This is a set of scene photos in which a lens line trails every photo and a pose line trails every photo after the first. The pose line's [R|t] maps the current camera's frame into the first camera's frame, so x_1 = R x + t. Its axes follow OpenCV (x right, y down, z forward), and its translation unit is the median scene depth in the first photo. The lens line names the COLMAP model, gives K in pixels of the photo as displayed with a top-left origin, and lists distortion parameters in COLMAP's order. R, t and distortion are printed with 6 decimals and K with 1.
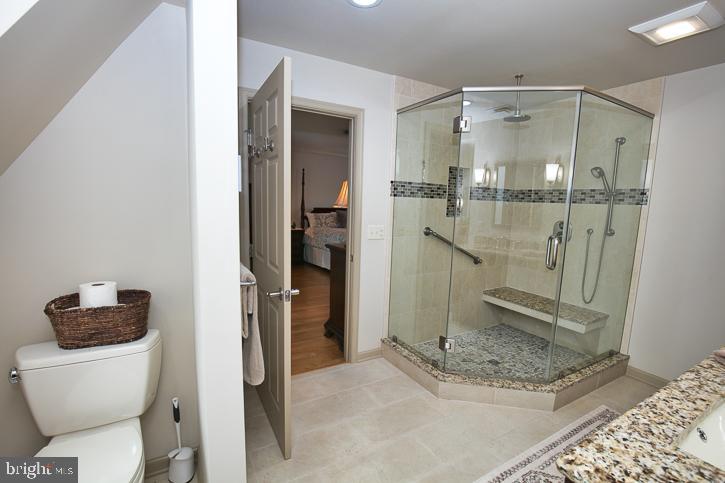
lens RADIAL K [[334.6, 0, 360.5], [0, 334.6, 244.0], [0, 0, 1]] dist [-0.033342, 0.000566]
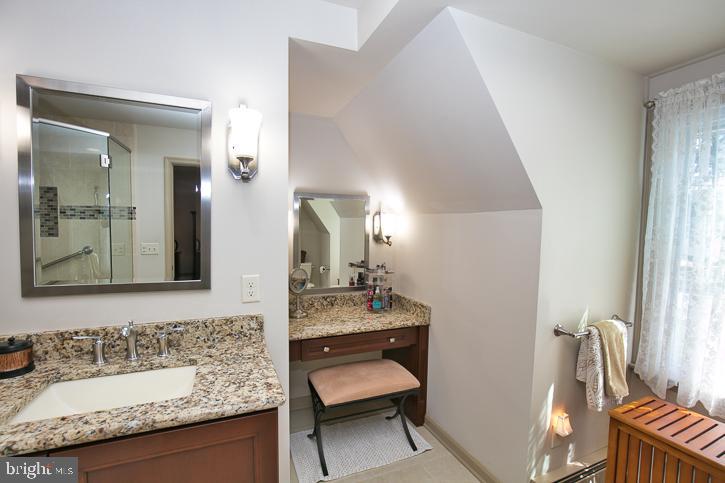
lens RADIAL K [[334.6, 0, 365.0], [0, 334.6, 242.5], [0, 0, 1]] dist [-0.033342, 0.000566]
pose [[-0.991000, -0.055020, 0.122031, 0.076257], [-0.031441, 0.981794, 0.187328, -0.299465], [-0.130116, 0.181806, -0.974688, 2.027563]]
